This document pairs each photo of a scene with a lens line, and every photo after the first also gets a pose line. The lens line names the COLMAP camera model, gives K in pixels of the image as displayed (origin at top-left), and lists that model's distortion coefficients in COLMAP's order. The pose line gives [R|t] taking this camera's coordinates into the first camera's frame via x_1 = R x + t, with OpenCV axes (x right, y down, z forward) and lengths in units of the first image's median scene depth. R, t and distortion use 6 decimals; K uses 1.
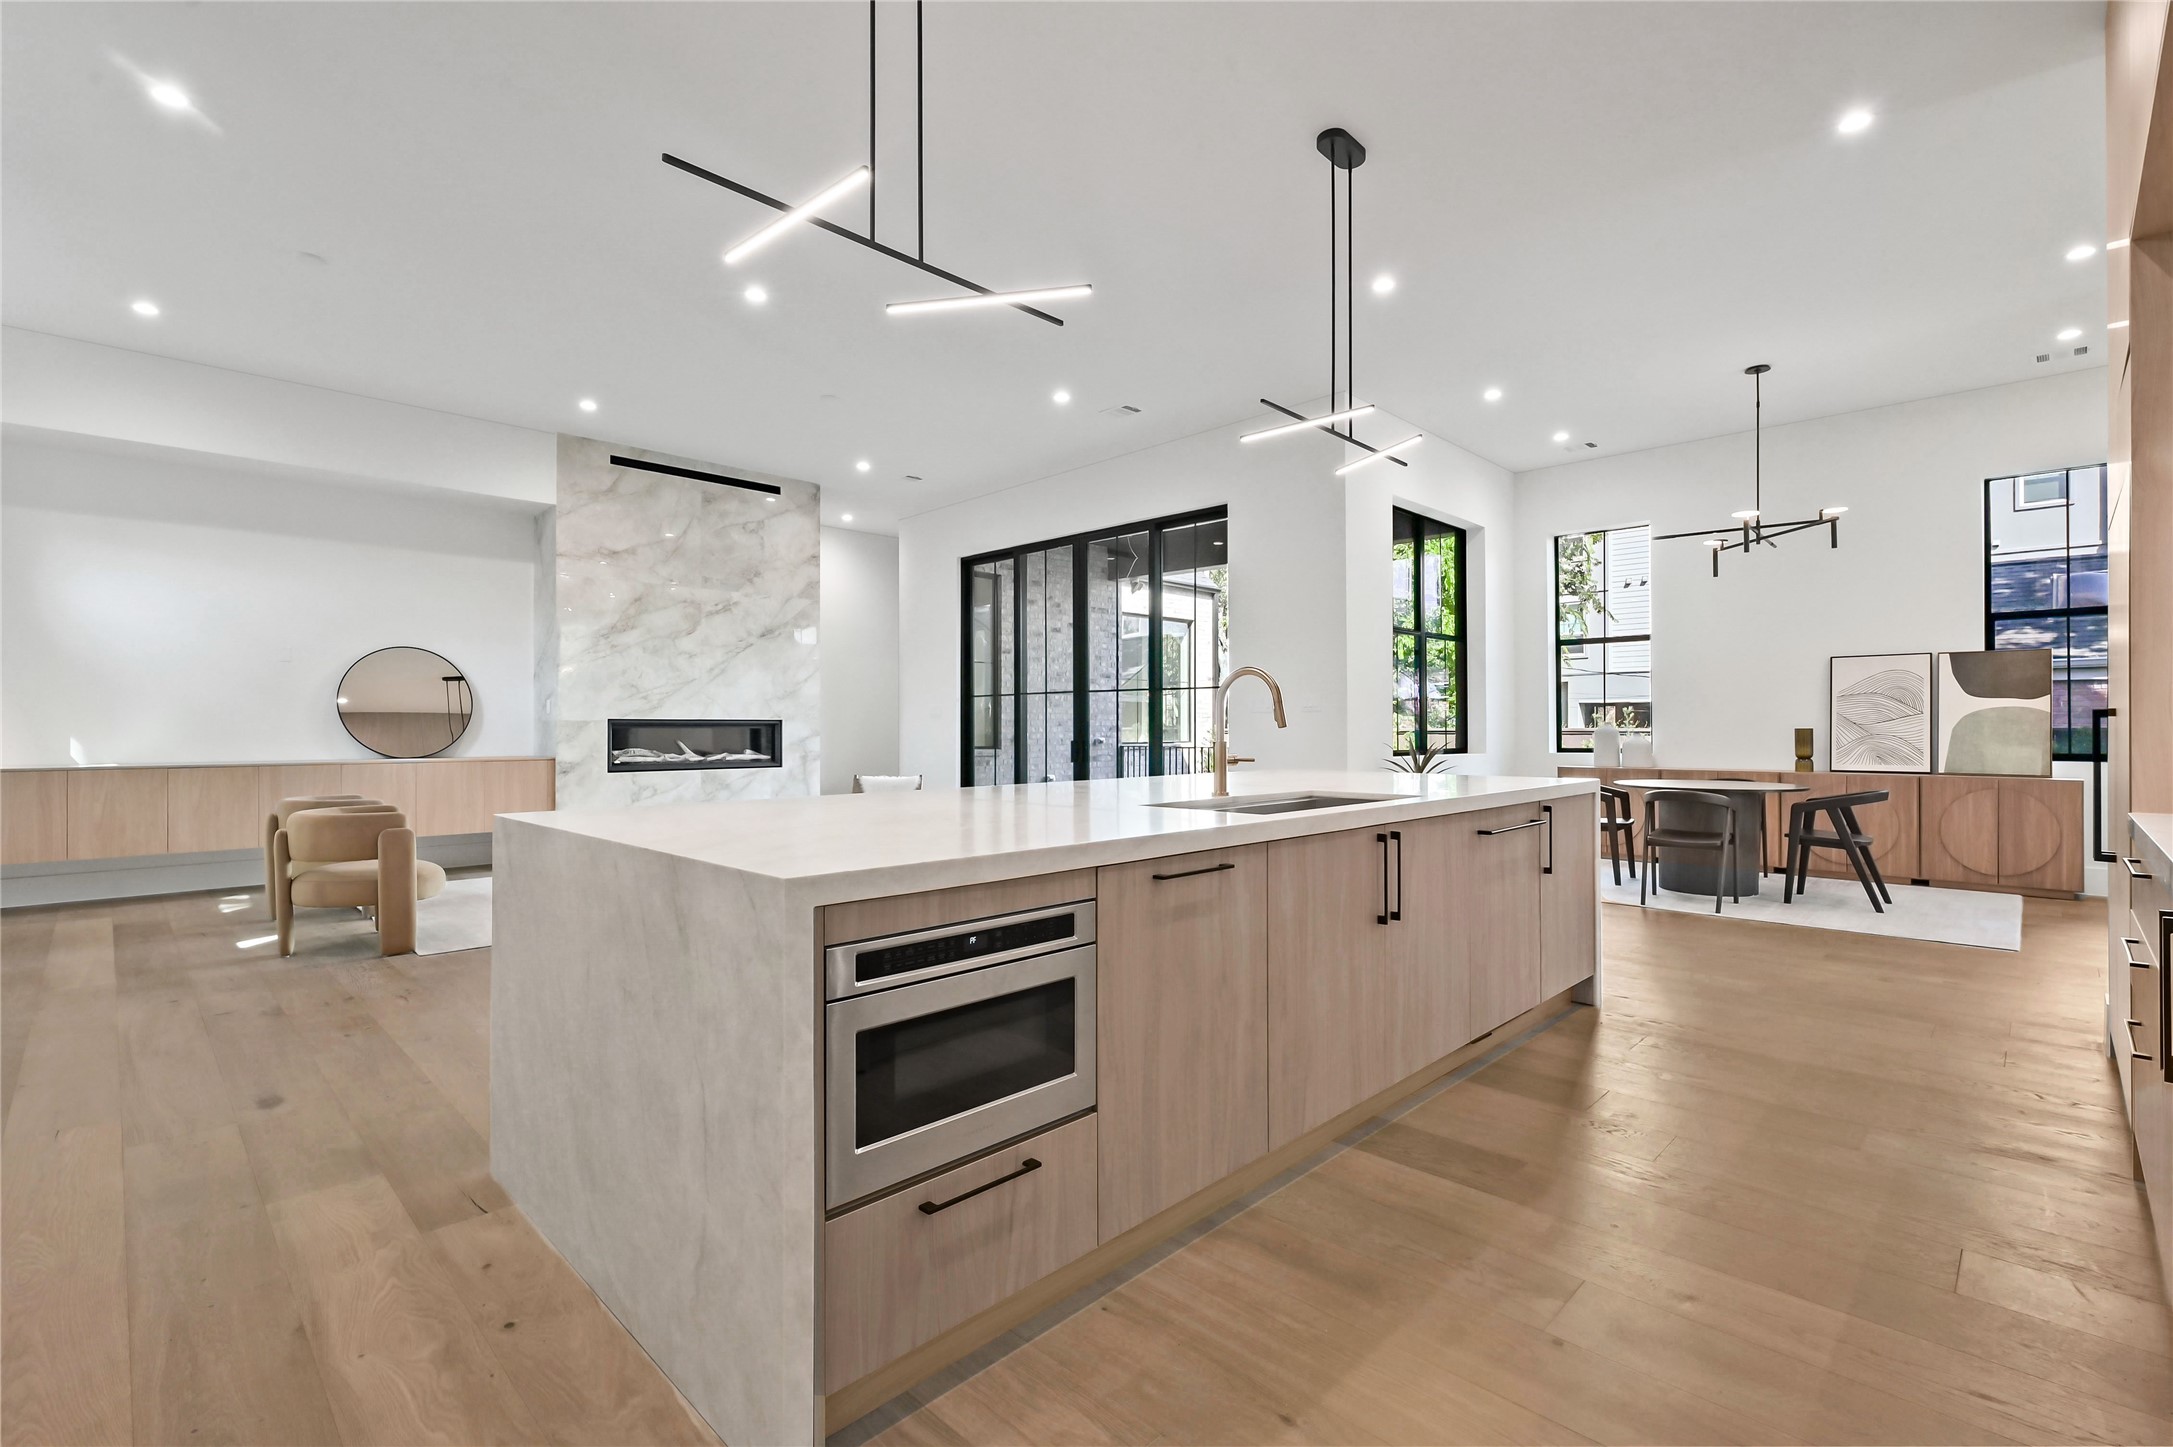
lens RADIAL K [[960.8, 0, 1070.1], [0, 960.8, 723.4], [0, 0, 1]] dist [-0.004475, 0.000366]
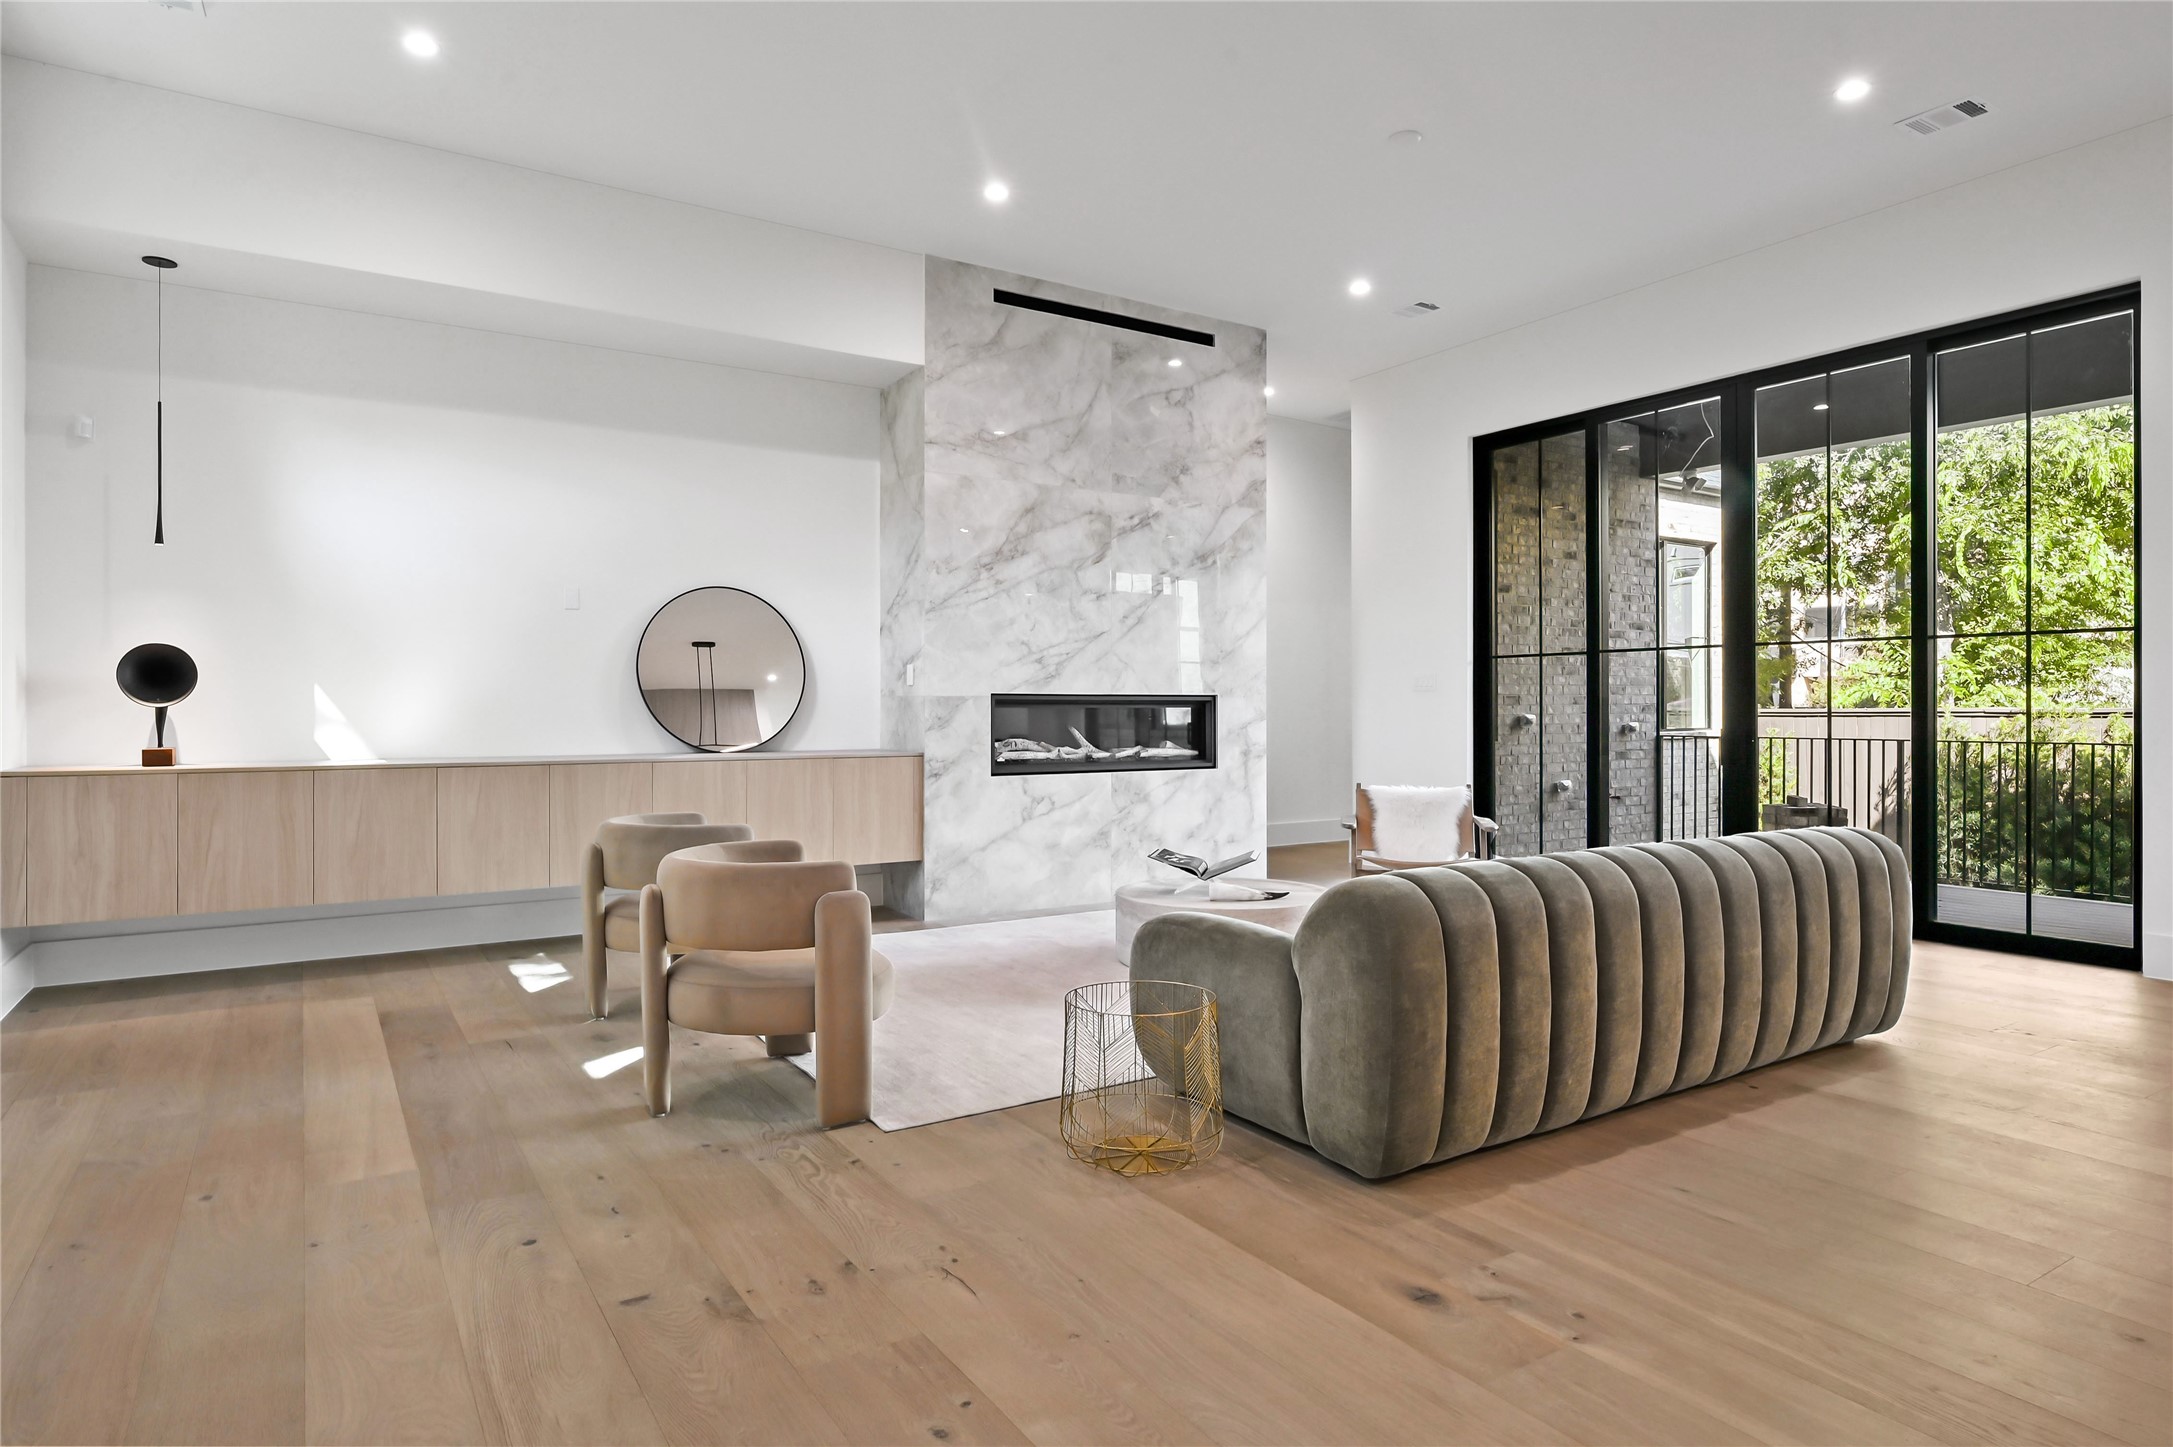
lens RADIAL K [[1214.5, 0, 1072.2], [0, 1214.5, 707.2], [0, 0, 1]] dist [-0.002202, -0.000322]
pose [[0.974539, -0.000175, -0.224217, -0.233500], [0.000831, 0.999996, 0.002829, 0.002207], [0.224216, -0.002943, 0.974535, 0.200237]]
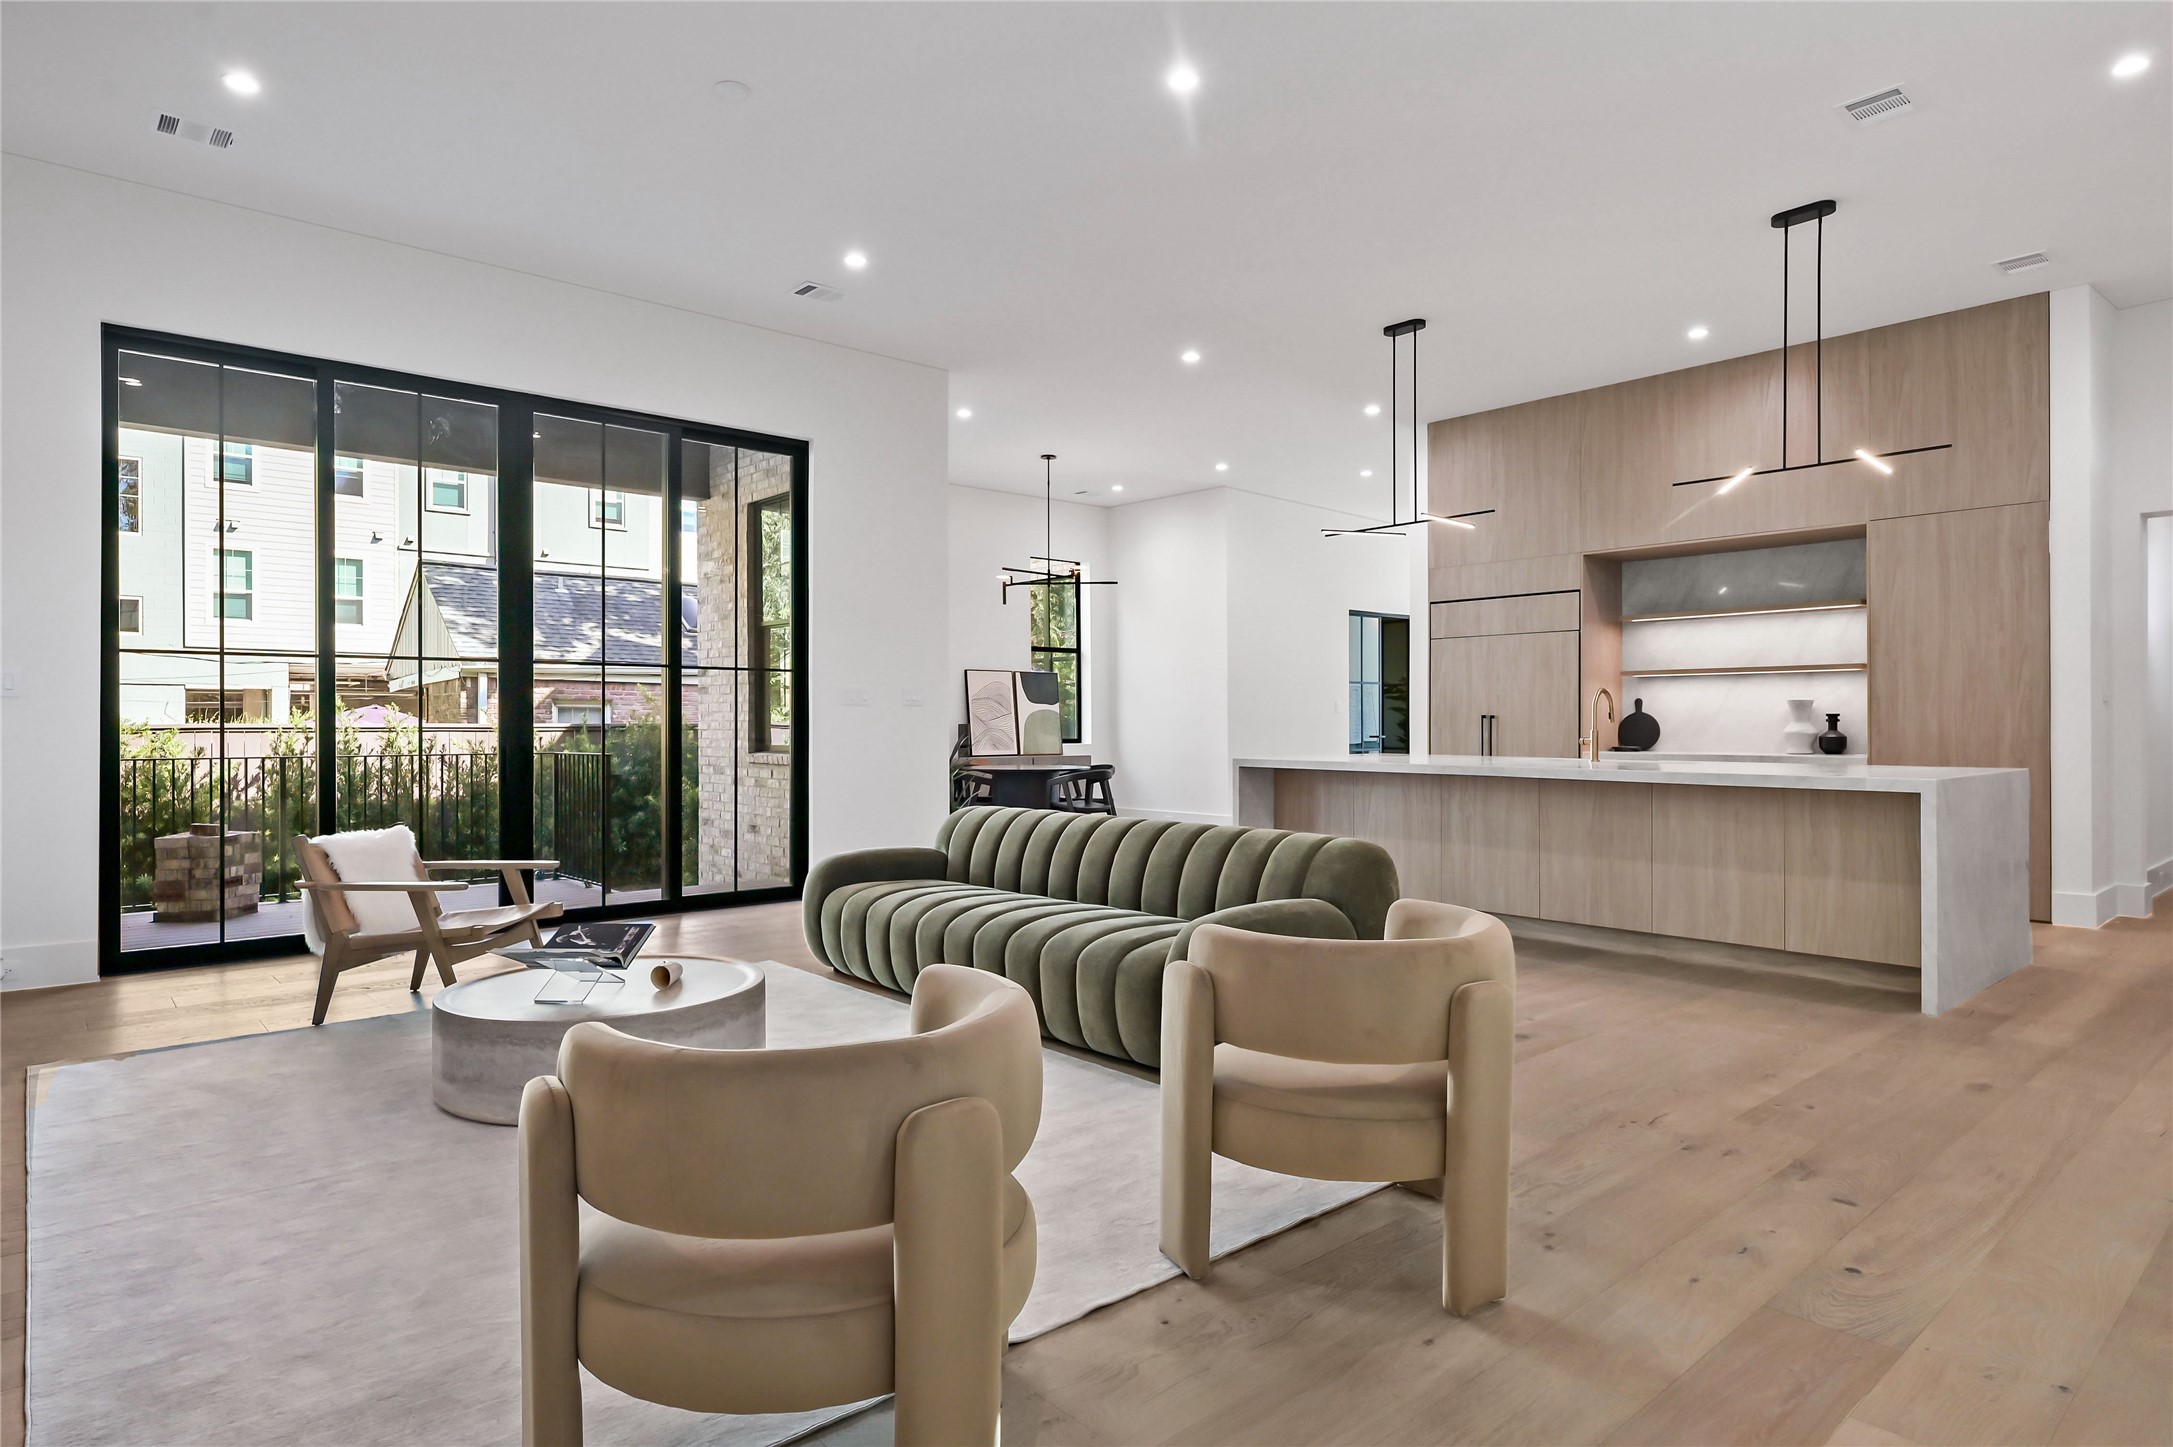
lens RADIAL K [[1214.5, 0, 1082.6], [0, 1214.5, 719.0], [0, 0, 1]] dist [-0.002202, -0.000322]
pose [[0.065560, 0.003842, 0.997841, -0.752592], [-0.006614, 0.999972, -0.003415, 0.003259], [-0.997827, -0.006376, 0.065584, 0.642301]]
